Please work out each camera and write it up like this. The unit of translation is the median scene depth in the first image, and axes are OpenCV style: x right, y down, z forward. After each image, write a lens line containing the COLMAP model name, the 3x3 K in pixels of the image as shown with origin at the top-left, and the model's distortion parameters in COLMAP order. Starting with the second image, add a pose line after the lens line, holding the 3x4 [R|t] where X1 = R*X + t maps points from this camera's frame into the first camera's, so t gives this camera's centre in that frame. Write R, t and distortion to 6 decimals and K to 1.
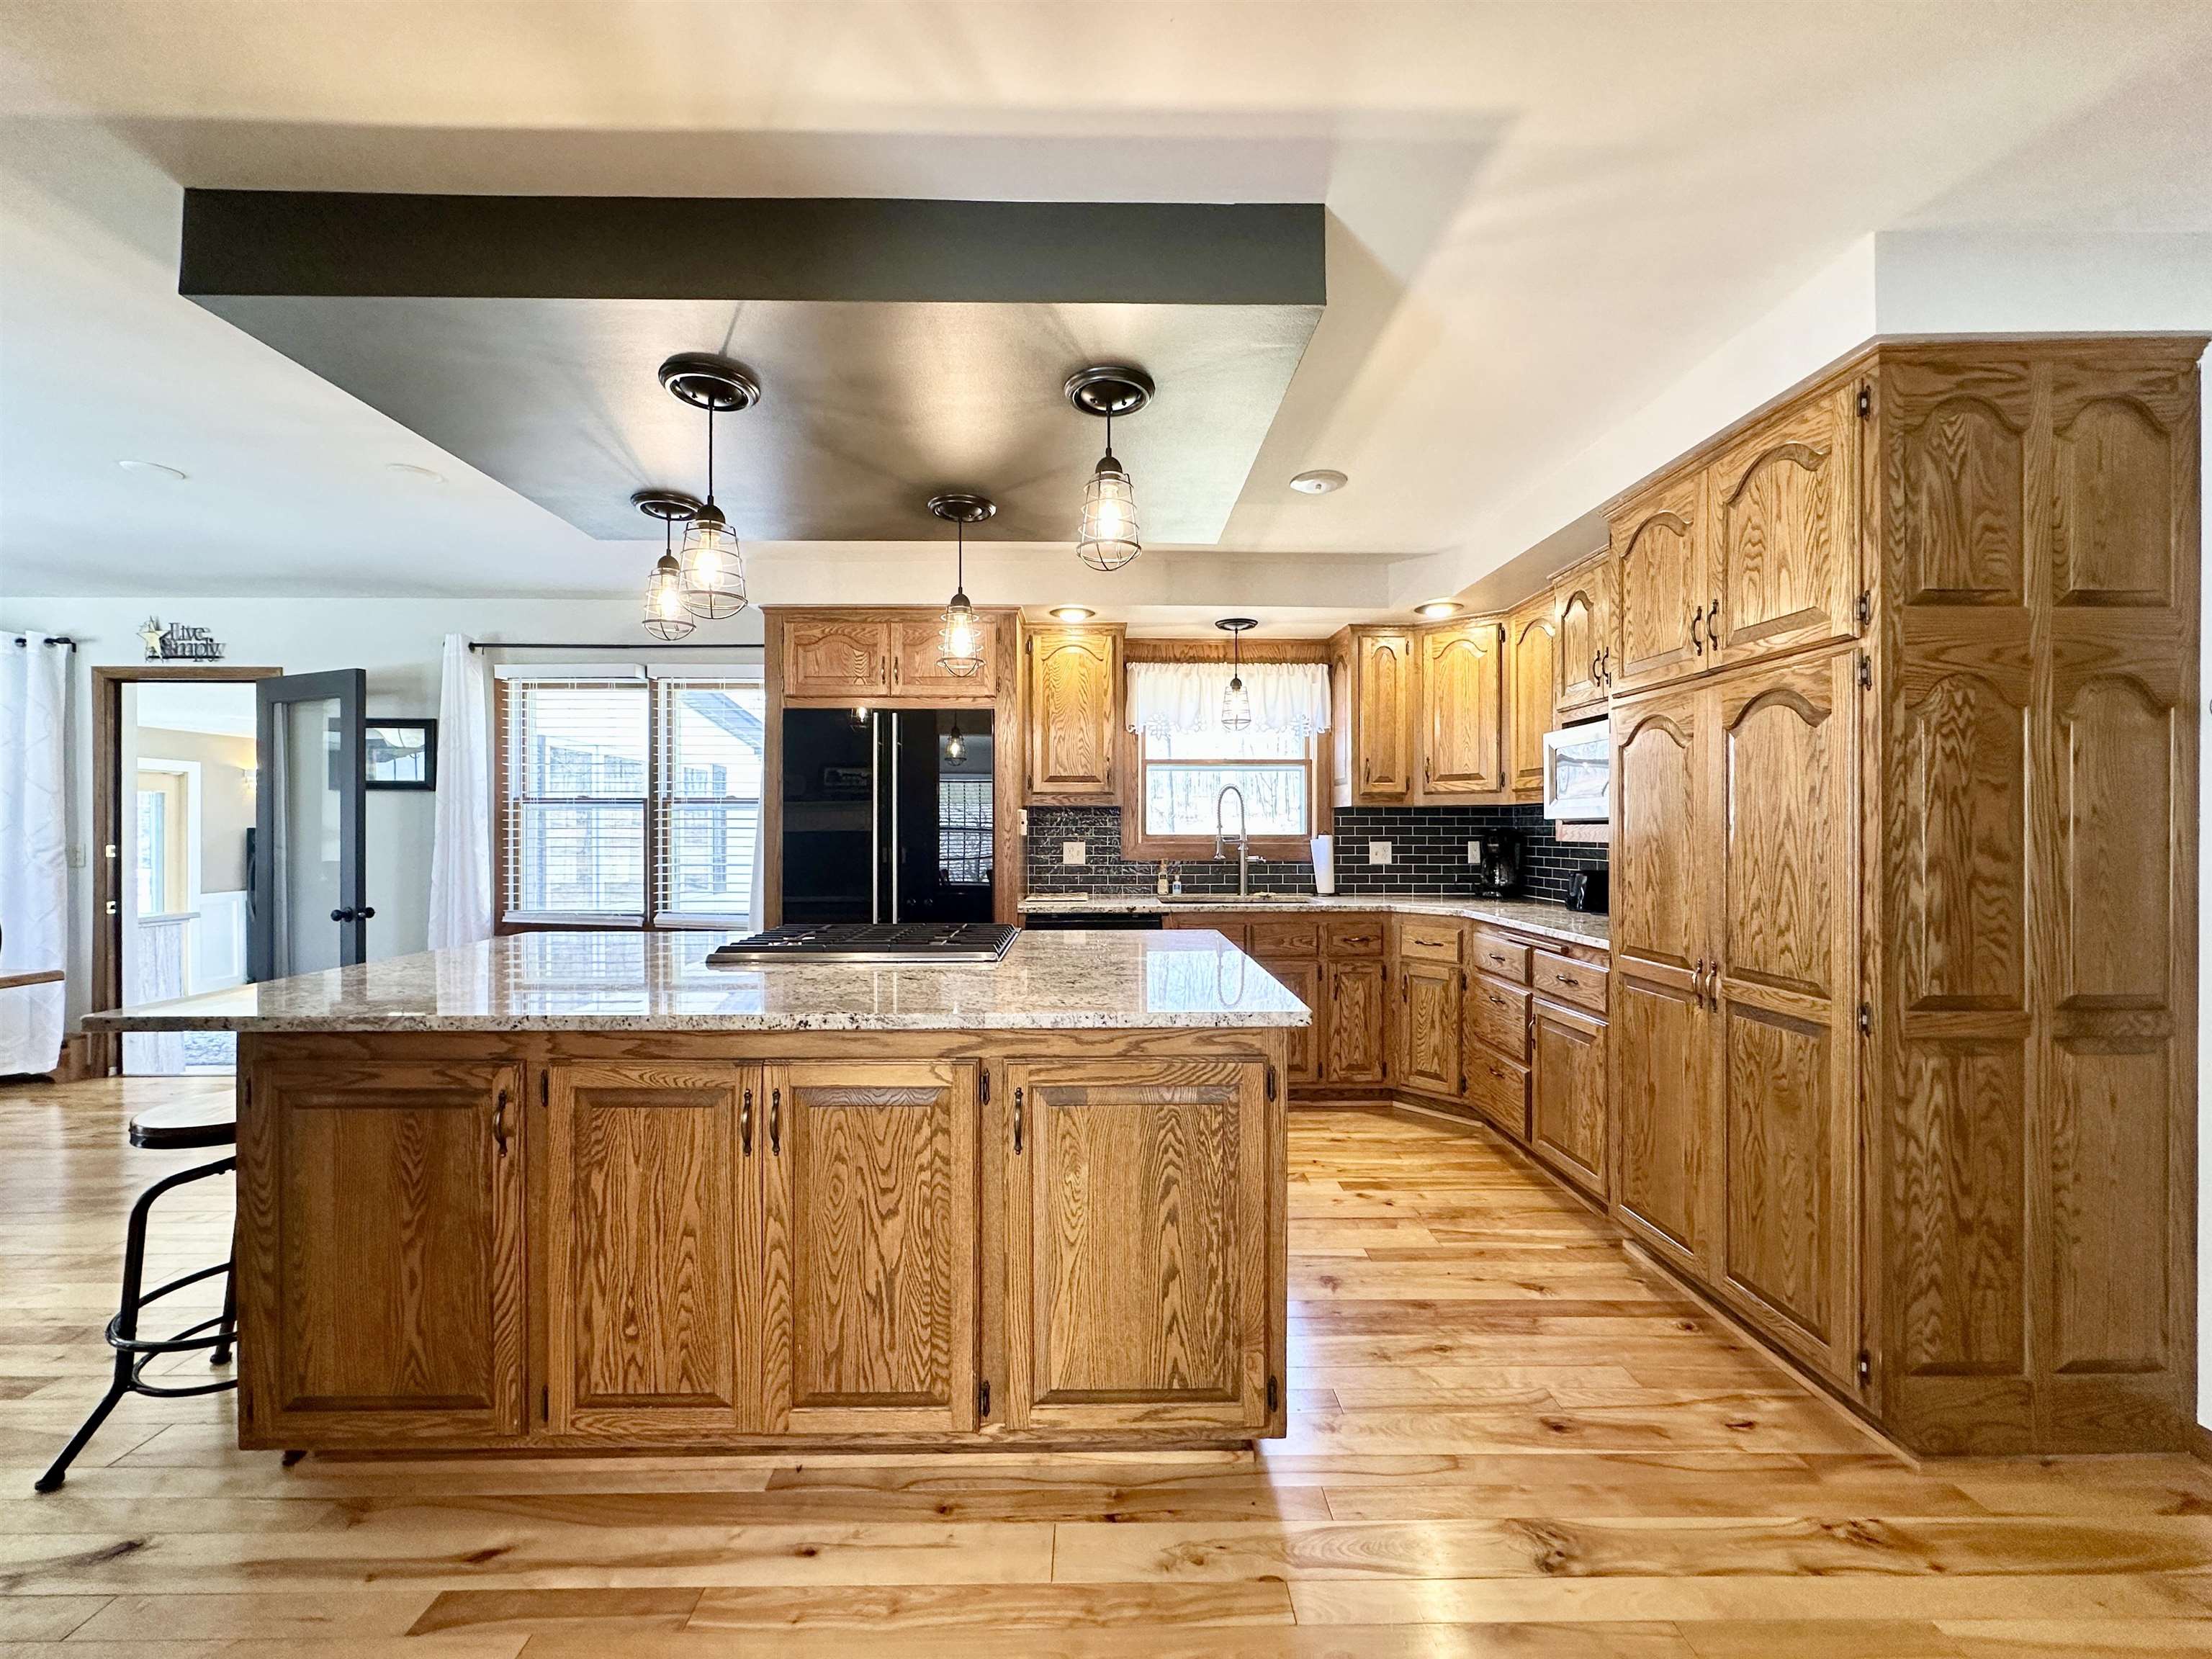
lens RADIAL K [[881.9, 0, 1107.0], [0, 881.9, 833.5], [0, 0, 1]] dist [-0.002237, 0.000441]
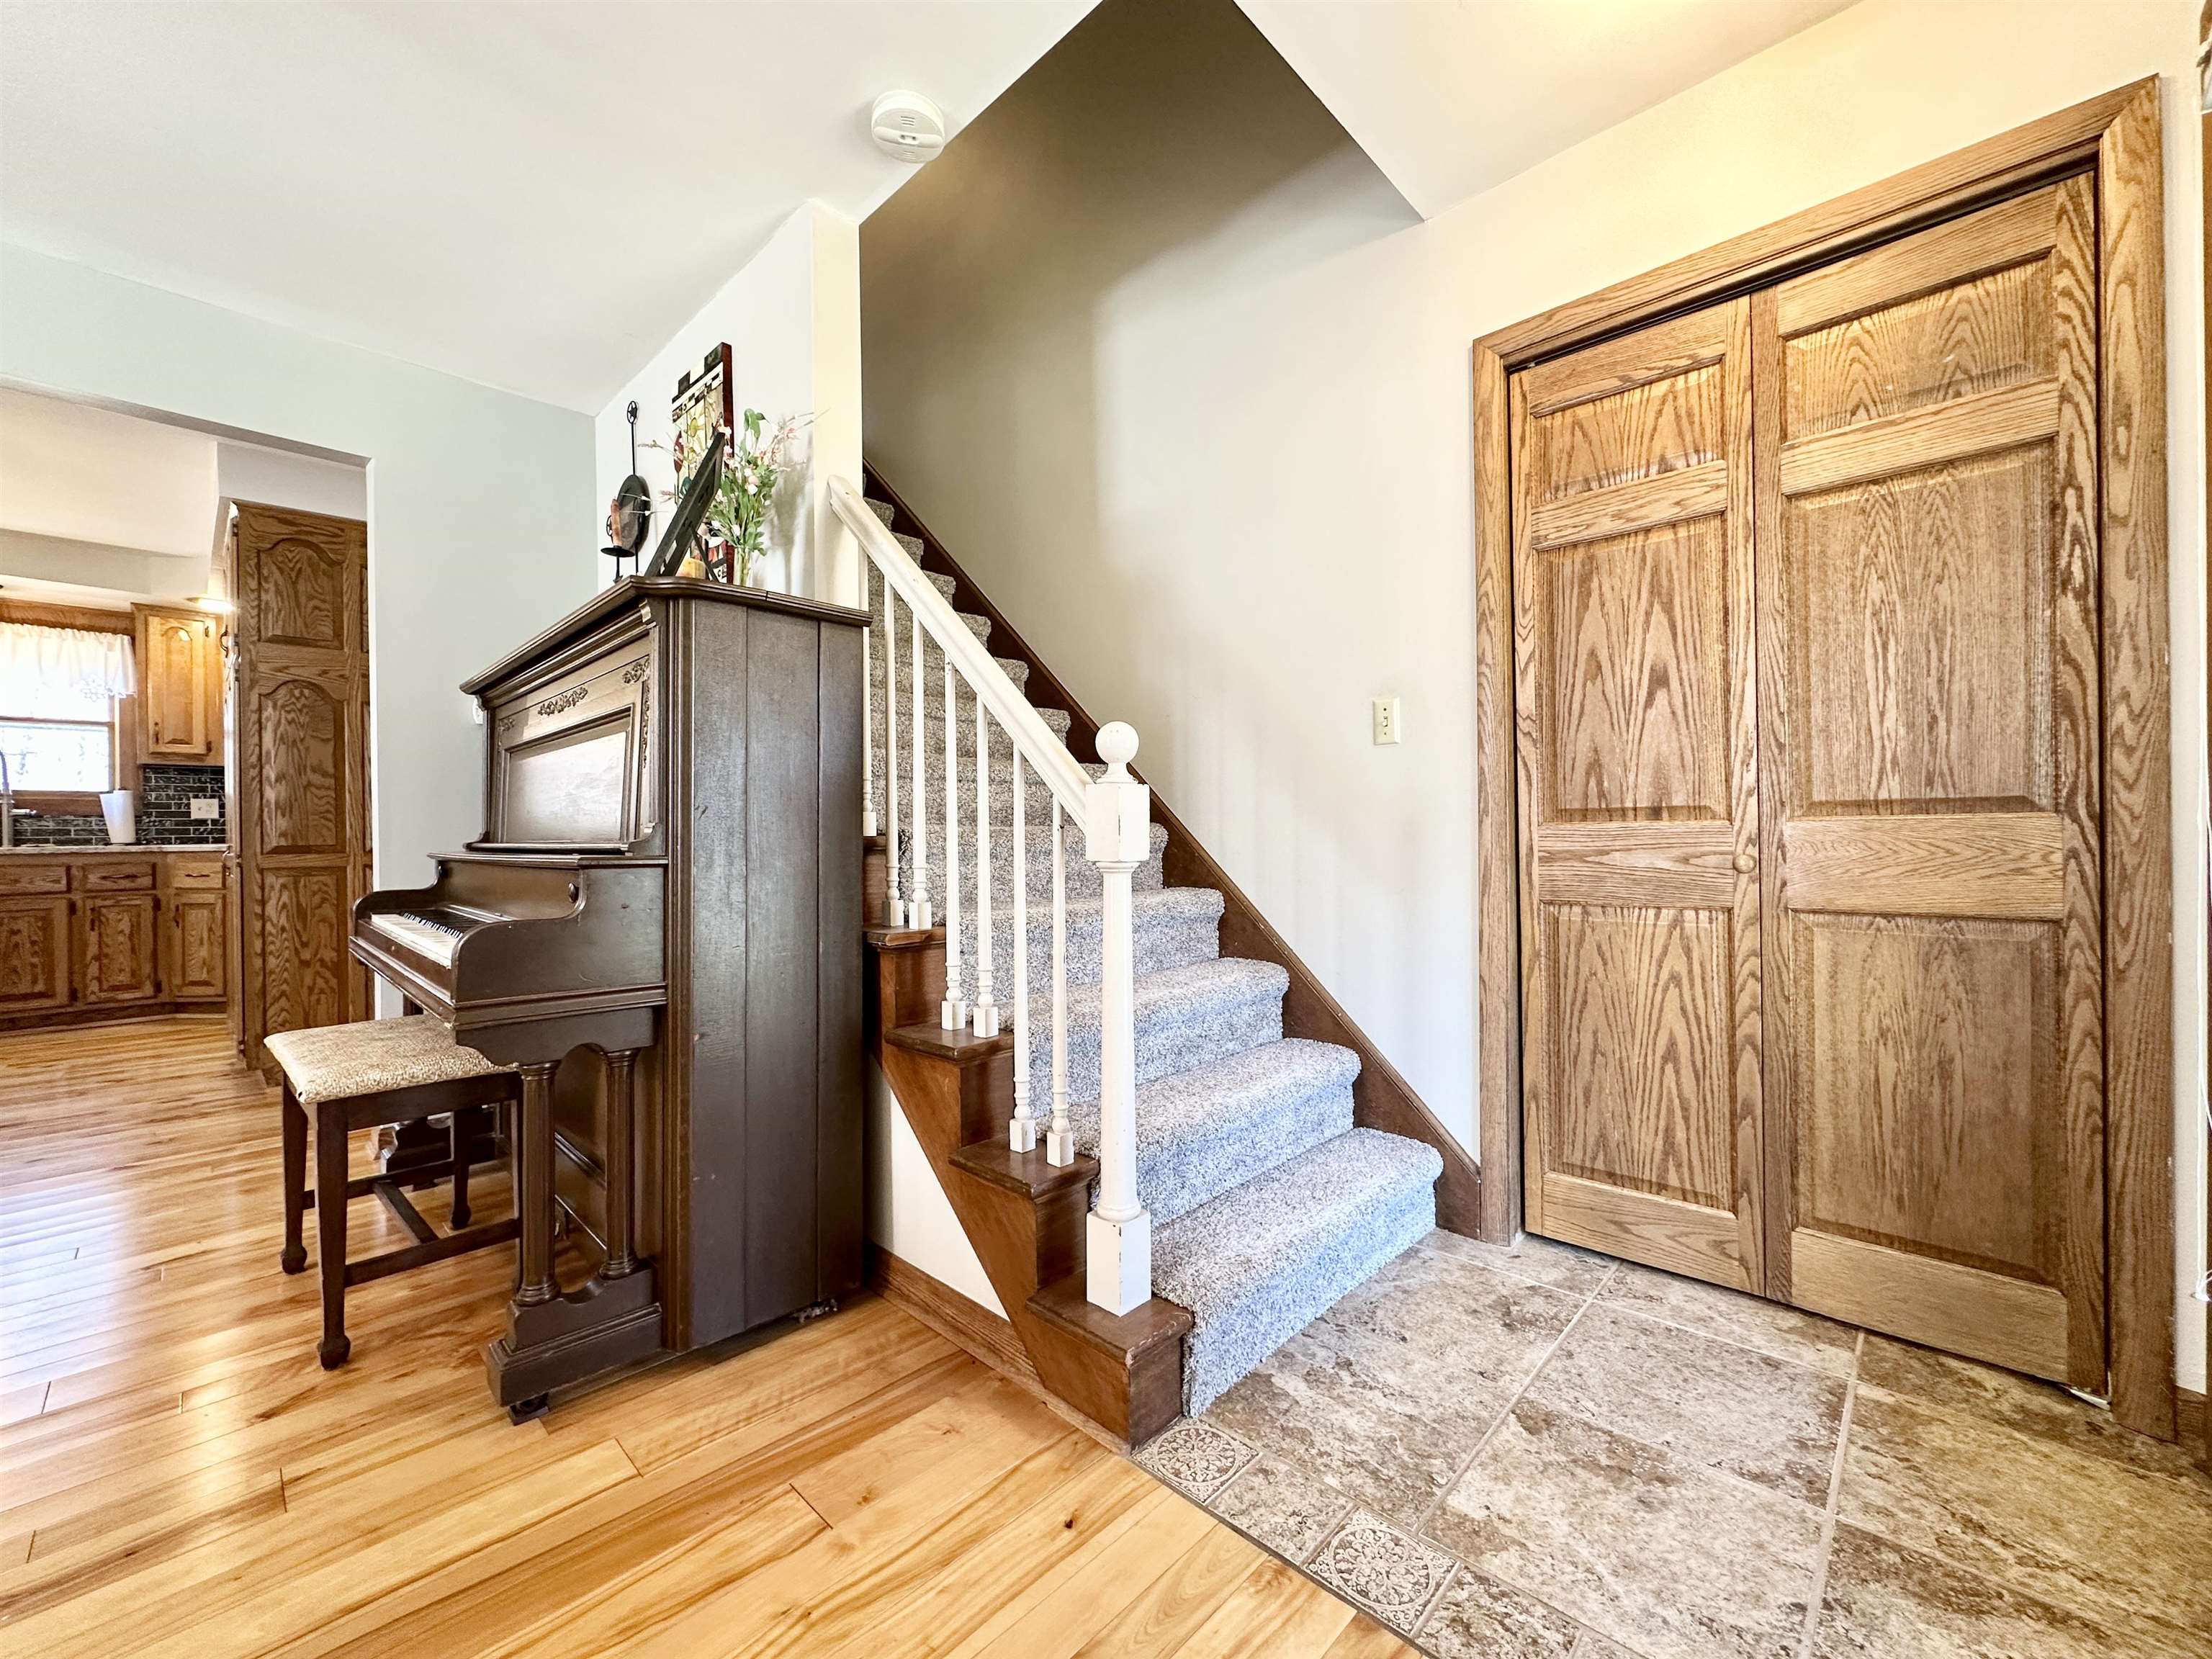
lens RADIAL K [[881.9, 0, 1112.3], [0, 881.9, 833.3], [0, 0, 1]] dist [-0.002237, 0.000441]
pose [[0.701271, -0.007636, 0.712854, 0.747760], [0.012074, 0.999926, -0.001168, 0.161220], [-0.712793, 0.009426, 0.701312, -1.468142]]
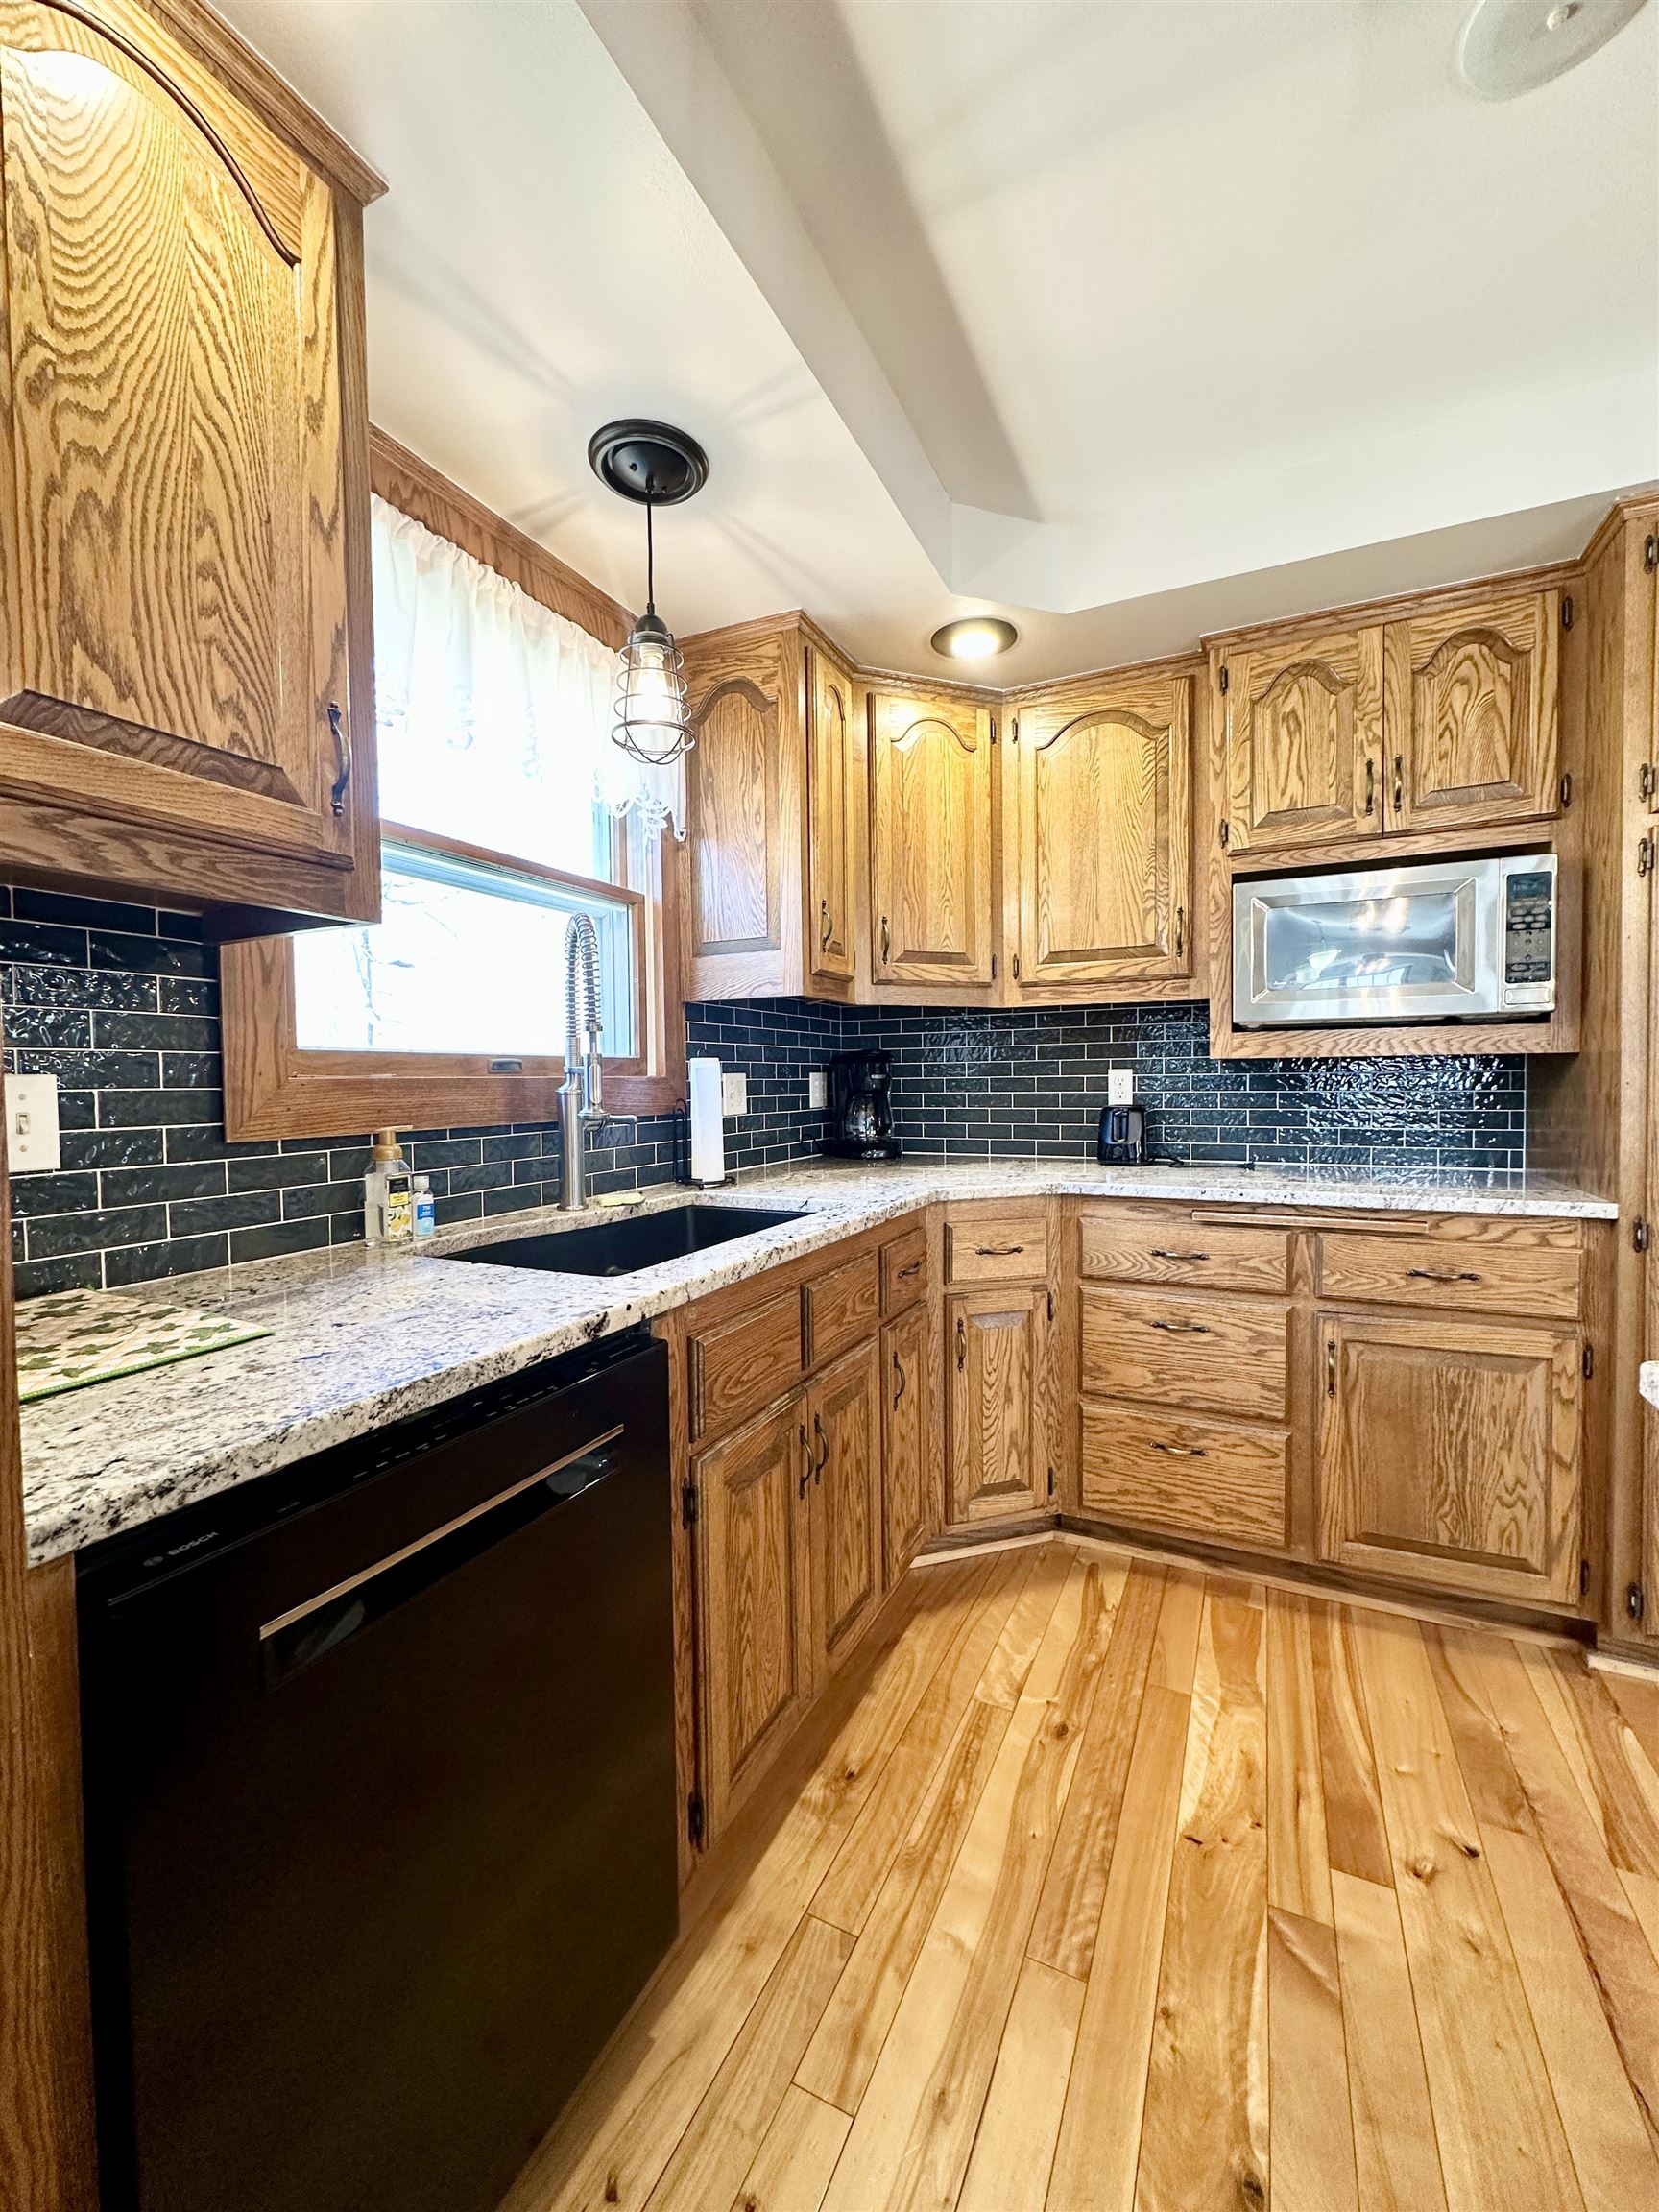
lens RADIAL K [[881.9, 0, 825.7], [0, 881.9, 1107.0], [0, 0, 1]] dist [-0.002237, 0.000441]
pose [[0.456555, -0.033536, 0.889063, -0.323336], [0.015914, 0.999437, 0.029527, 0.034721], [-0.889553, 0.000668, 0.456832, 1.645754]]
